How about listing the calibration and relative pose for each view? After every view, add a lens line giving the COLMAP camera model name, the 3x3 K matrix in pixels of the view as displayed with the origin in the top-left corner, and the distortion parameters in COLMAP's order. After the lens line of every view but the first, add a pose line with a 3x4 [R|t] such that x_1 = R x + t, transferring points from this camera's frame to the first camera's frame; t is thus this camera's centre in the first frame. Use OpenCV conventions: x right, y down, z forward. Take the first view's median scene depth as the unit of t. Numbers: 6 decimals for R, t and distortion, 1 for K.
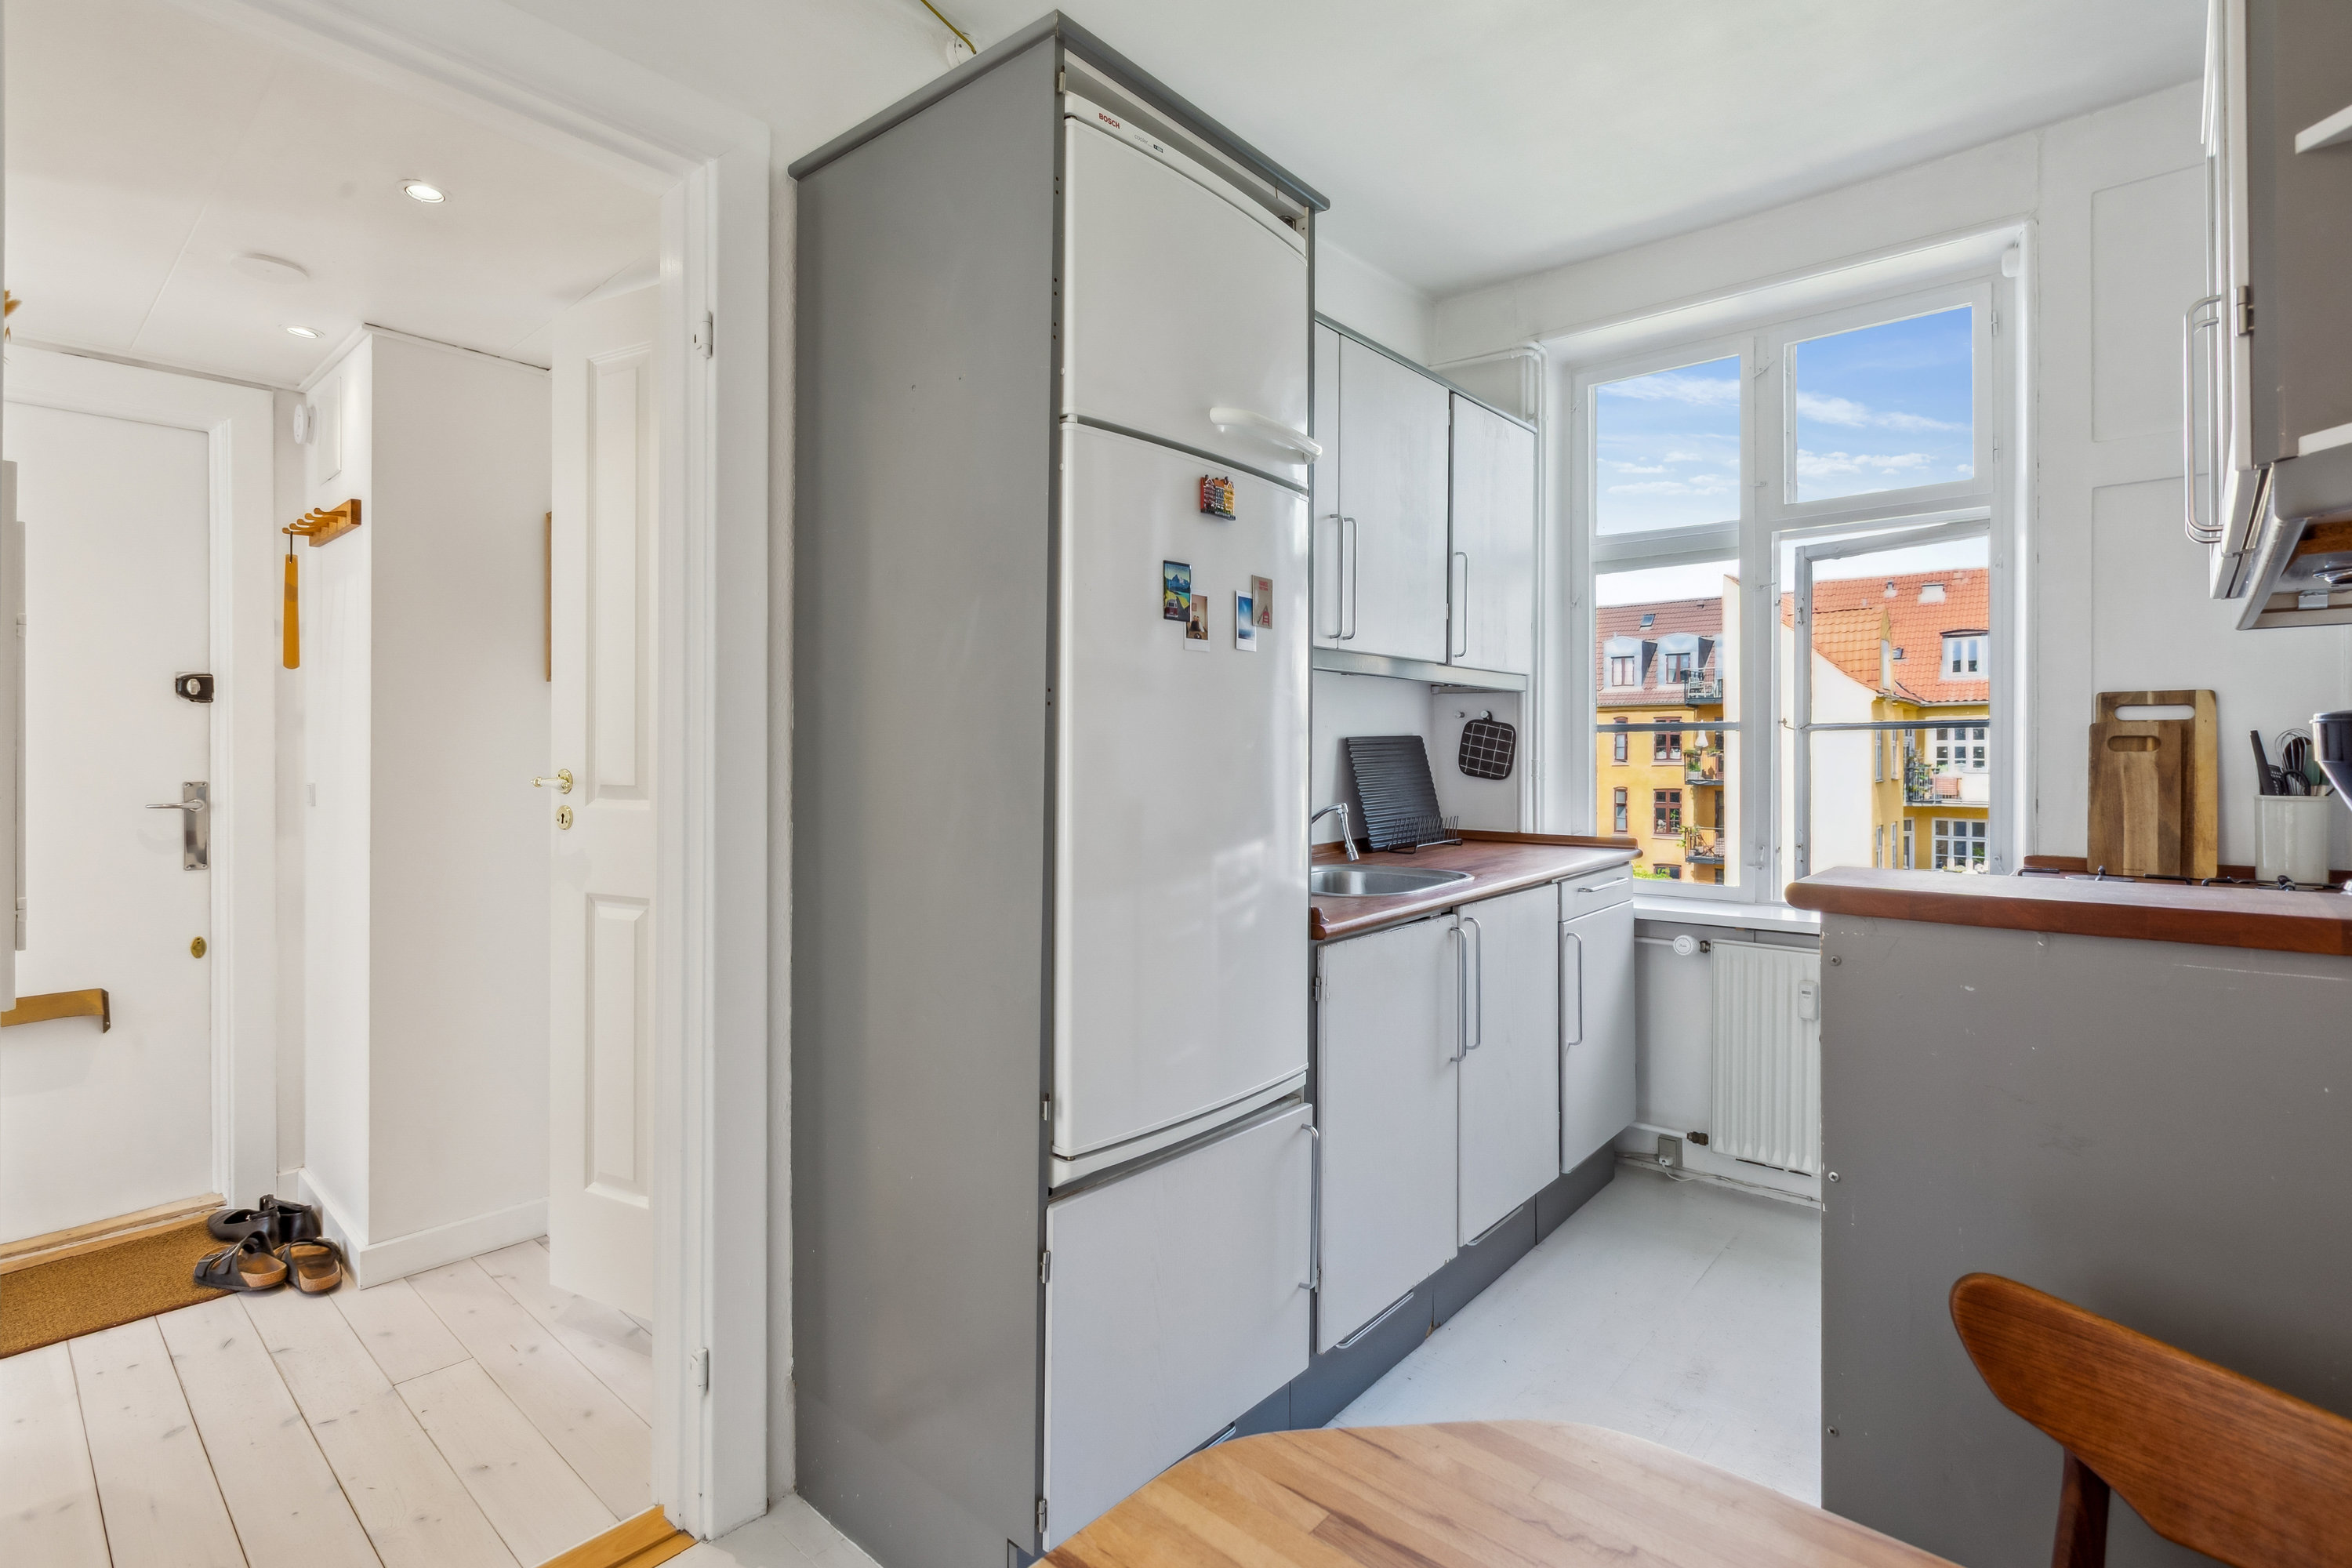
lens RADIAL K [[1123.1, 0, 1181.6], [0, 1123.1, 746.9], [0, 0, 1]] dist [-0.008784, 0.001004]
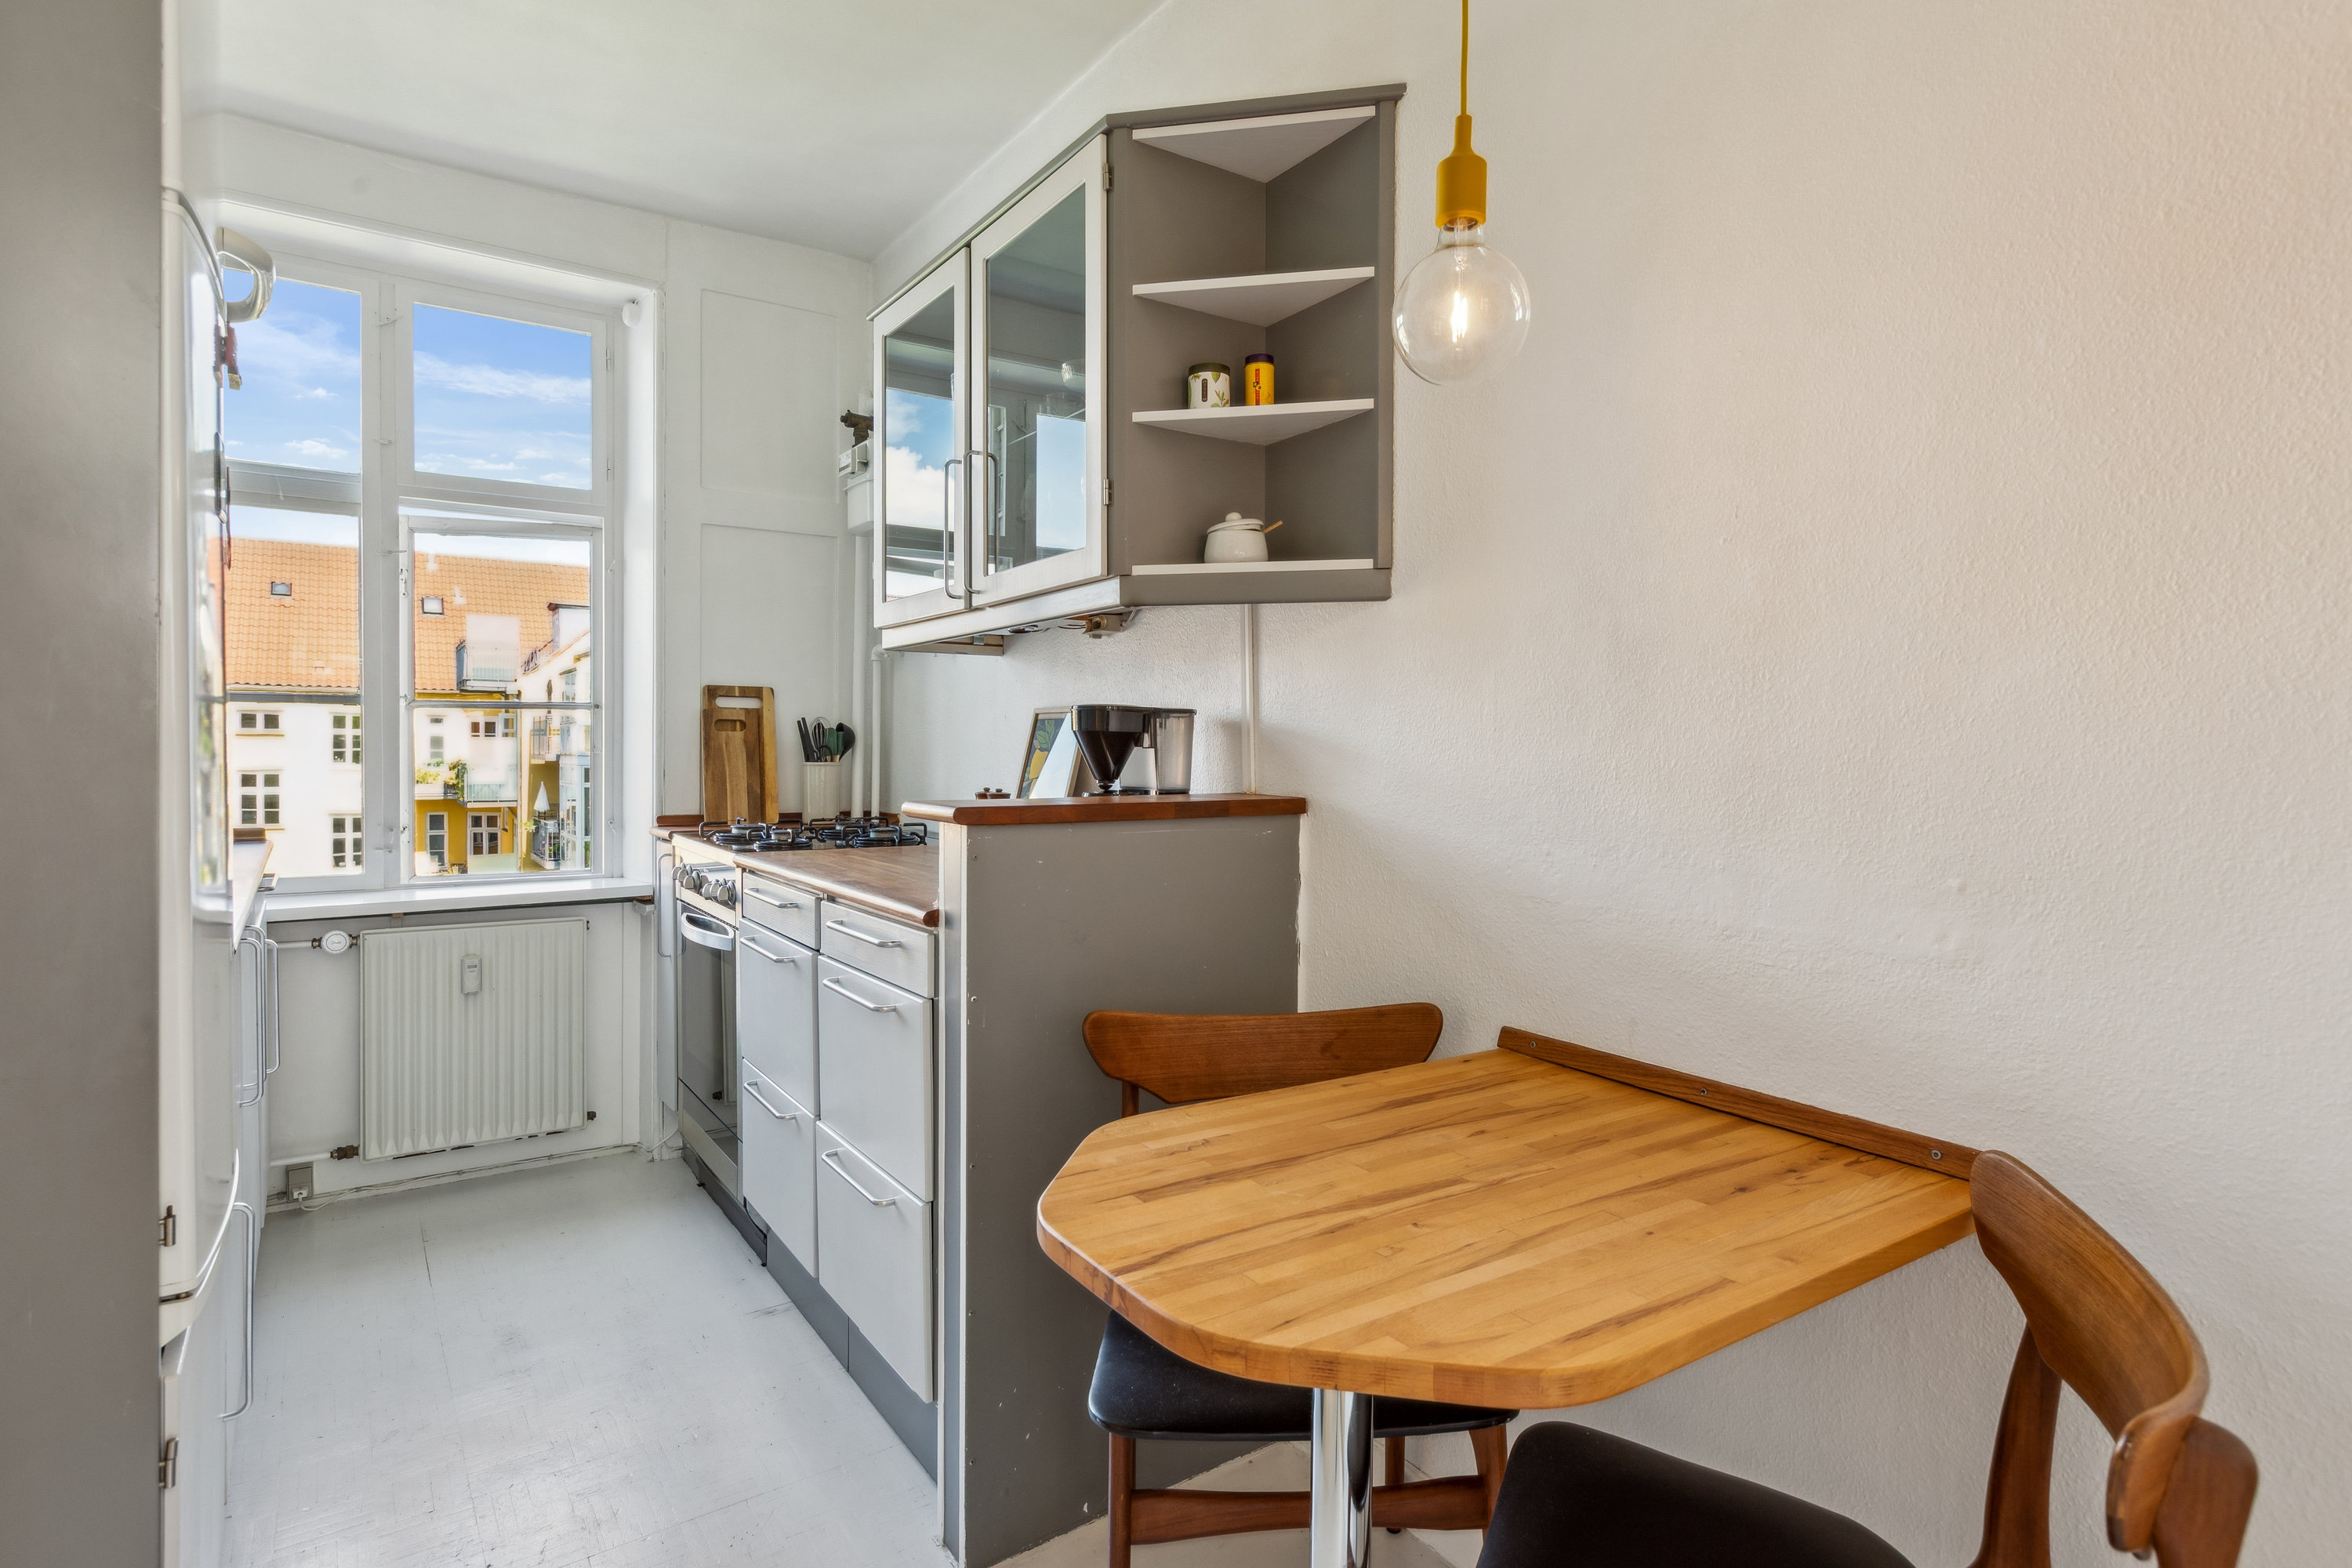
lens RADIAL K [[1201.1, 0, 1175.8], [0, 1201.1, 777.2], [0, 0, 1]] dist [-0.005784, 0.001818]
pose [[0.236712, -0.021658, 0.971339, -0.358936], [-0.011339, 0.999622, 0.025052, 0.015047], [-0.971514, -0.016944, 0.236377, 0.136810]]
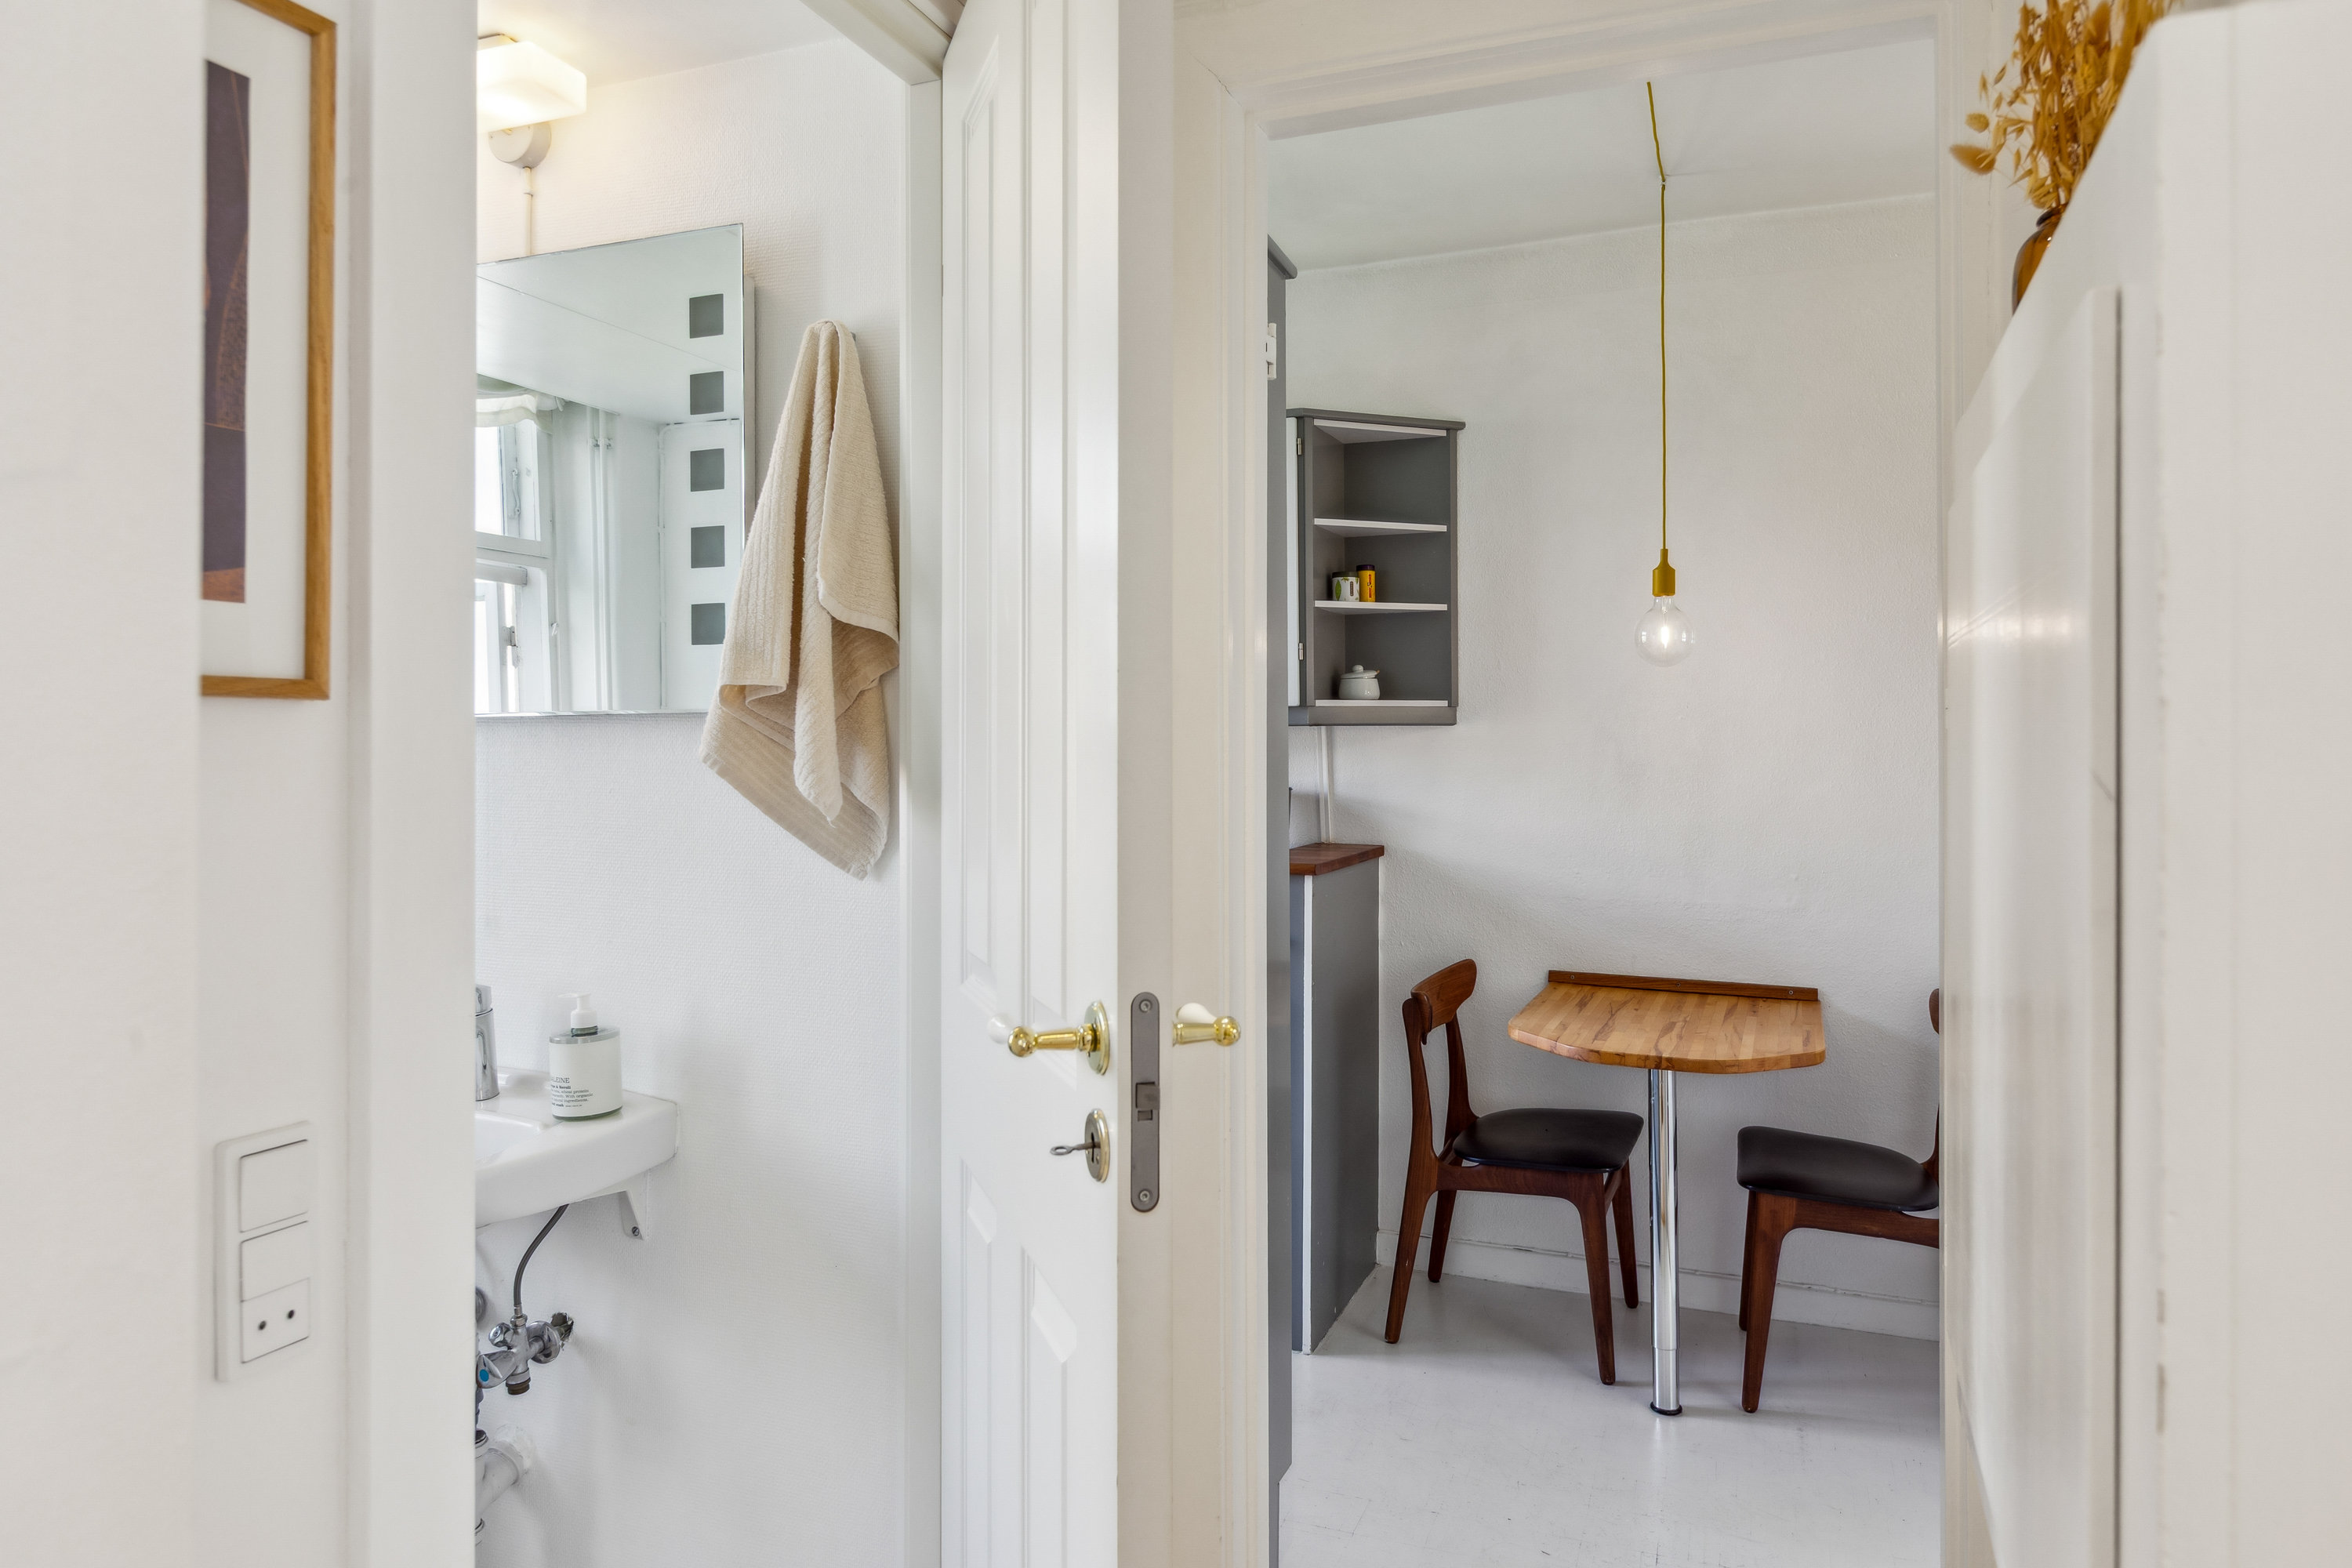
lens RADIAL K [[1557.7, 0, 1165.2], [0, 1557.7, 760.8], [0, 0, 1]] dist [0.019884, -0.000231]
pose [[-0.345110, -0.008367, 0.938525, -0.958538], [-0.001645, 0.999964, 0.008310, -0.048748], [-0.938561, 0.001325, -0.345111, 0.952858]]
